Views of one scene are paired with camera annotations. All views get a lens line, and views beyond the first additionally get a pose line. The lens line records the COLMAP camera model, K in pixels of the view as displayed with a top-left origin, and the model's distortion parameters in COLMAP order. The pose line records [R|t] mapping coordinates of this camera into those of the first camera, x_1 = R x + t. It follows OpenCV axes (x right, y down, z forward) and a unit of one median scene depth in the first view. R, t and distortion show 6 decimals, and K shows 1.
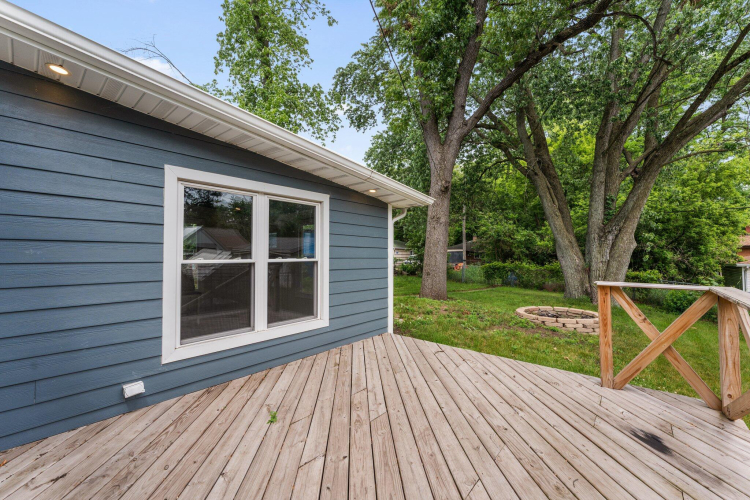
lens RADIAL K [[299.6, 0, 375.0], [0, 299.6, 250.0], [0, 0, 1]] dist [0.014319, 0.000012]
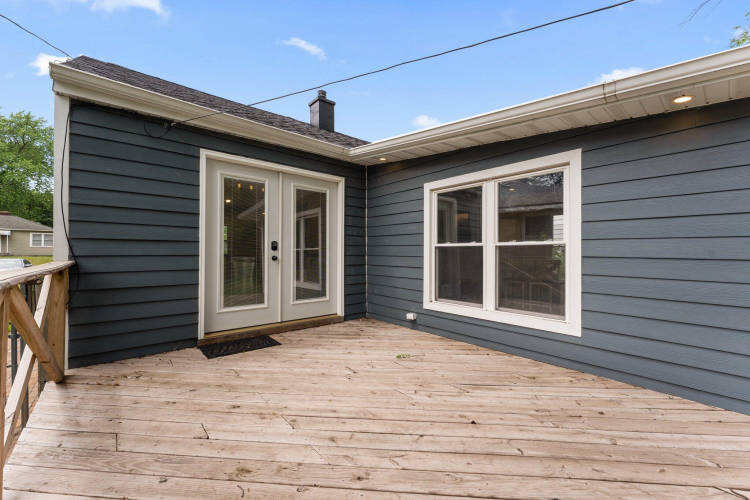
lens RADIAL K [[299.6, 0, 375.0], [0, 299.6, 250.0], [0, 0, 1]] dist [0.014319, 0.000012]
pose [[-0.115717, -0.005619, -0.993266, 0.705269], [0.016163, 0.999841, -0.007539, 0.057399], [0.993151, -0.016926, -0.115608, 0.719476]]
